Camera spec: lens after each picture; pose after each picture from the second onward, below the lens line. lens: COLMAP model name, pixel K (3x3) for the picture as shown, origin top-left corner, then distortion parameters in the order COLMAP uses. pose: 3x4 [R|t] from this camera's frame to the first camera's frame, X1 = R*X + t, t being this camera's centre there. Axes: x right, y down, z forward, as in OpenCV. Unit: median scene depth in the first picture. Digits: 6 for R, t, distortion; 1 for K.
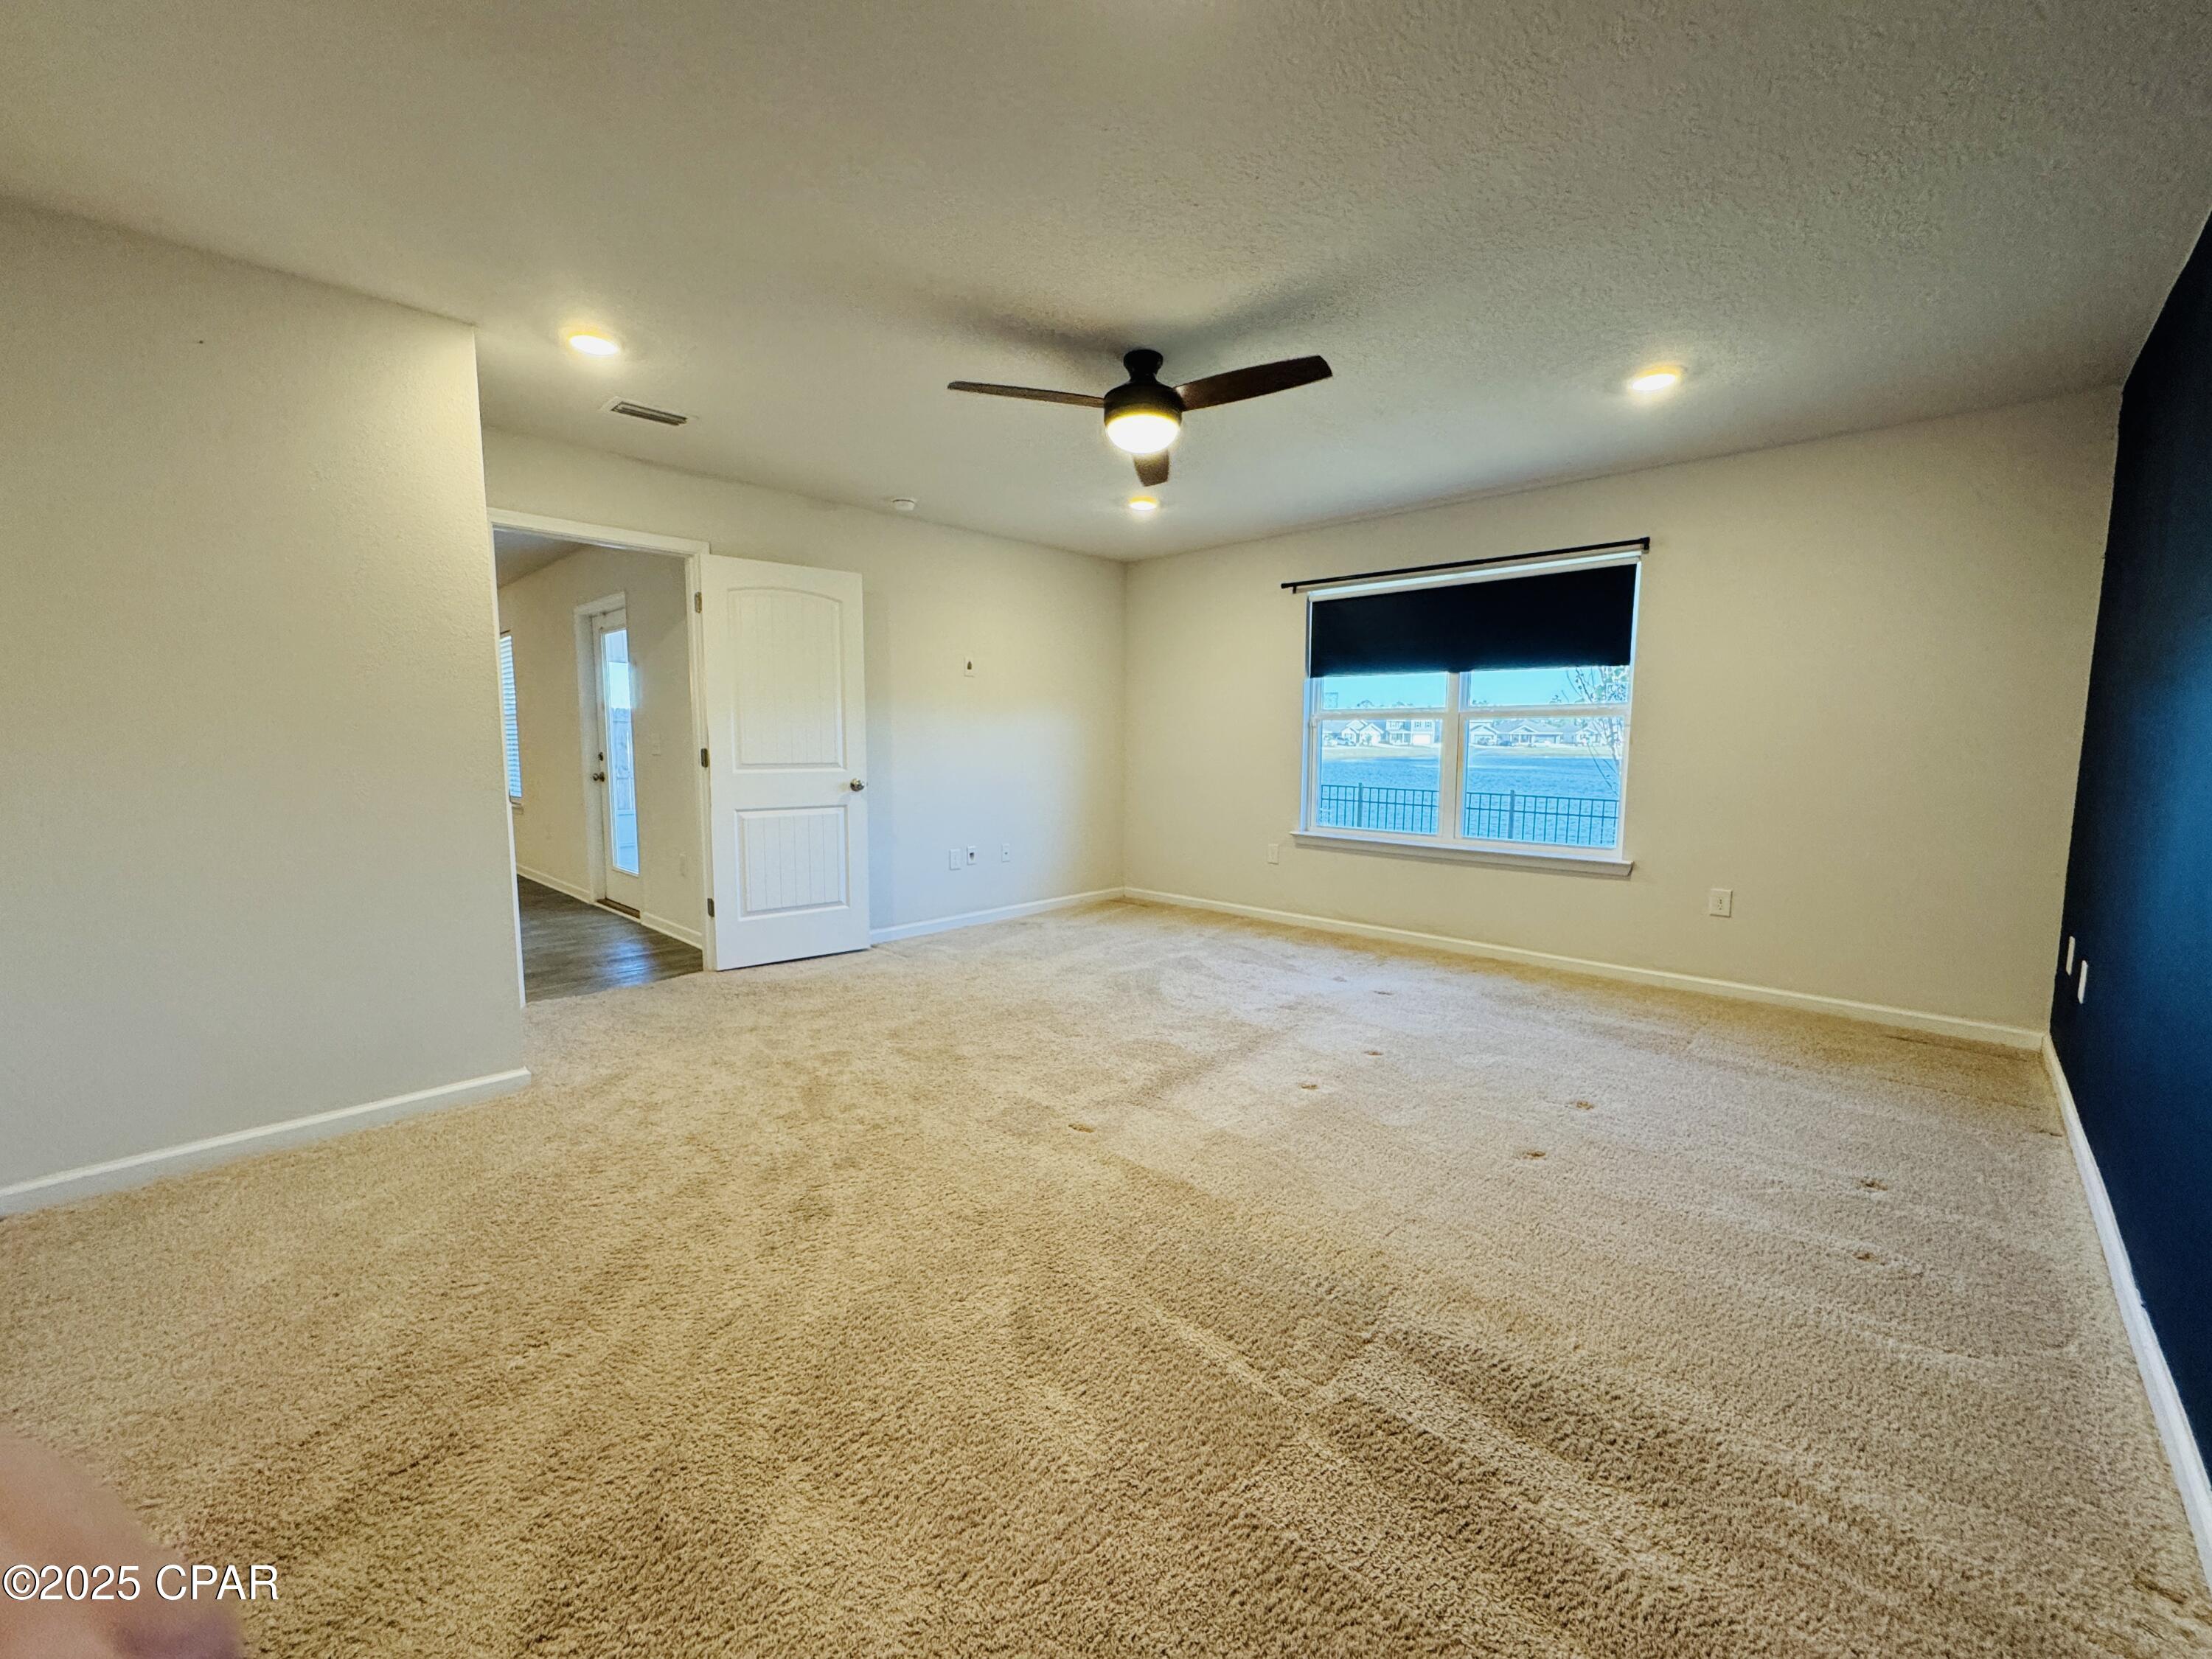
lens RADIAL K [[882.2, 0, 1141.2], [0, 882.2, 827.9], [0, 0, 1]] dist [-0.000815, -0.000102]
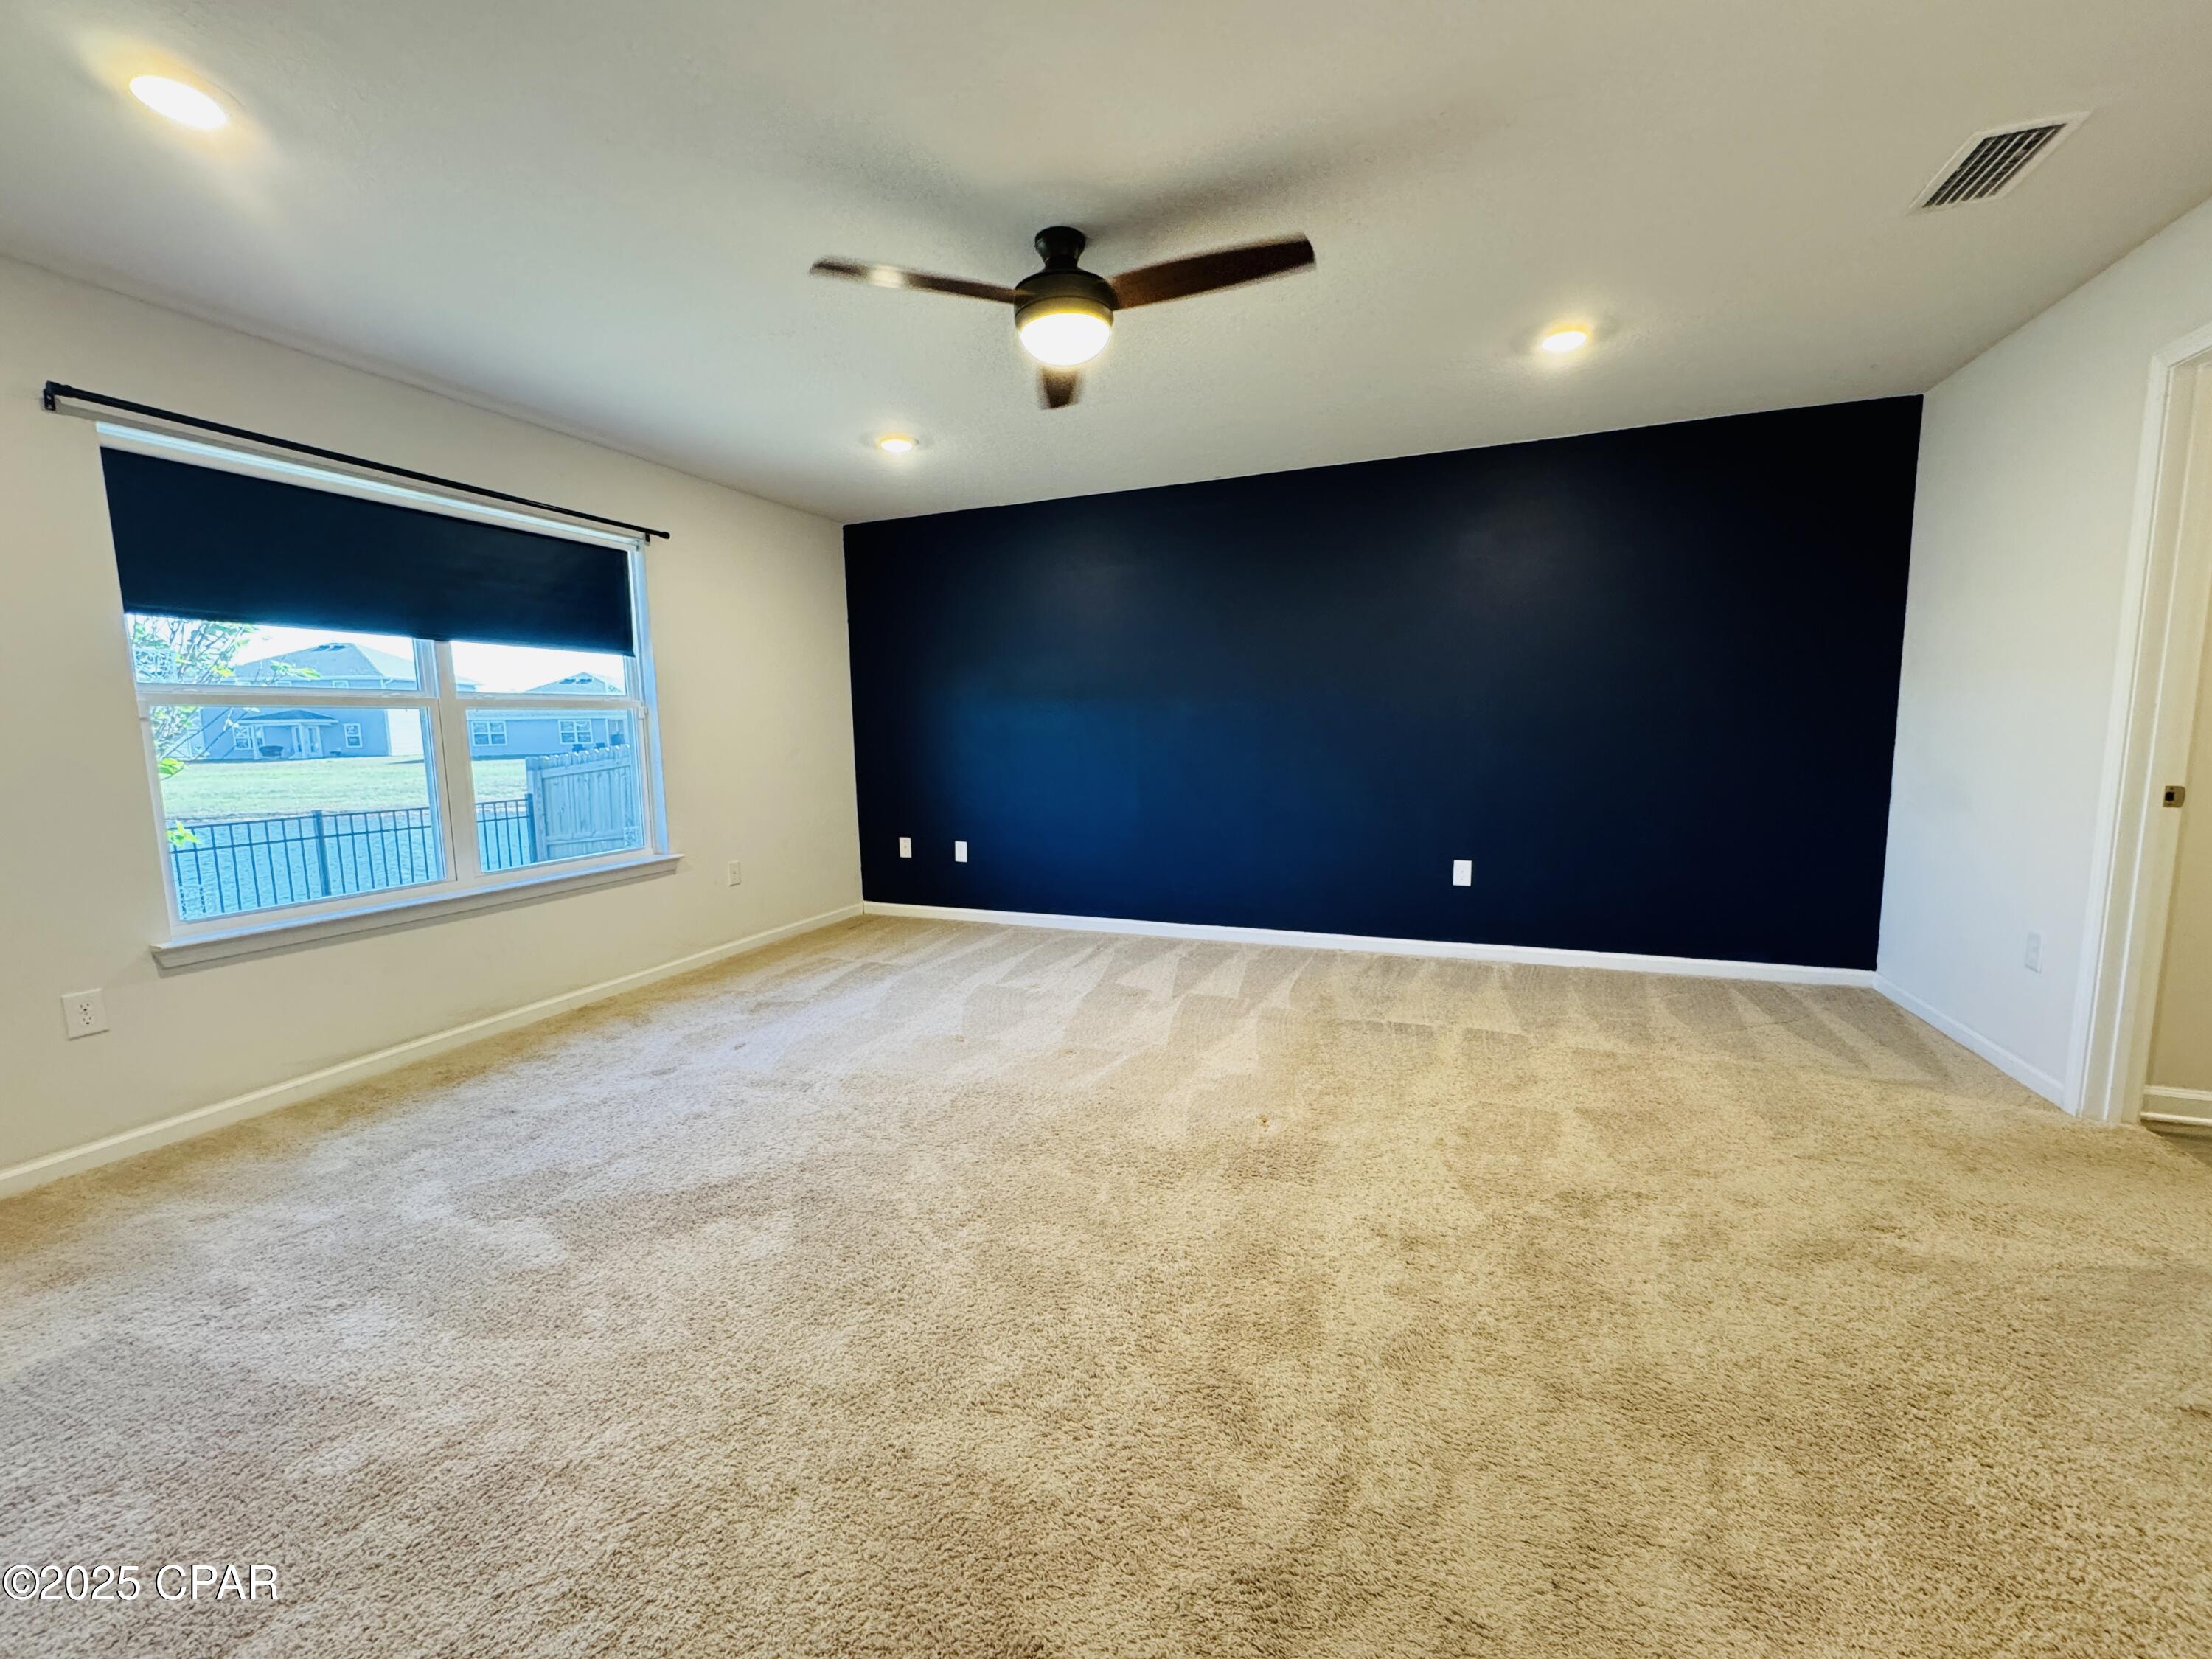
lens RADIAL K [[883.4, 0, 1106.0], [0, 883.4, 829.5], [0, 0, 1]] dist [-0.001891, -0.000451]
pose [[-0.351392, -0.116200, 0.928989, -0.535100], [0.103728, 0.981327, 0.161981, -0.099491], [-0.930464, 0.153281, -0.332777, 0.854315]]
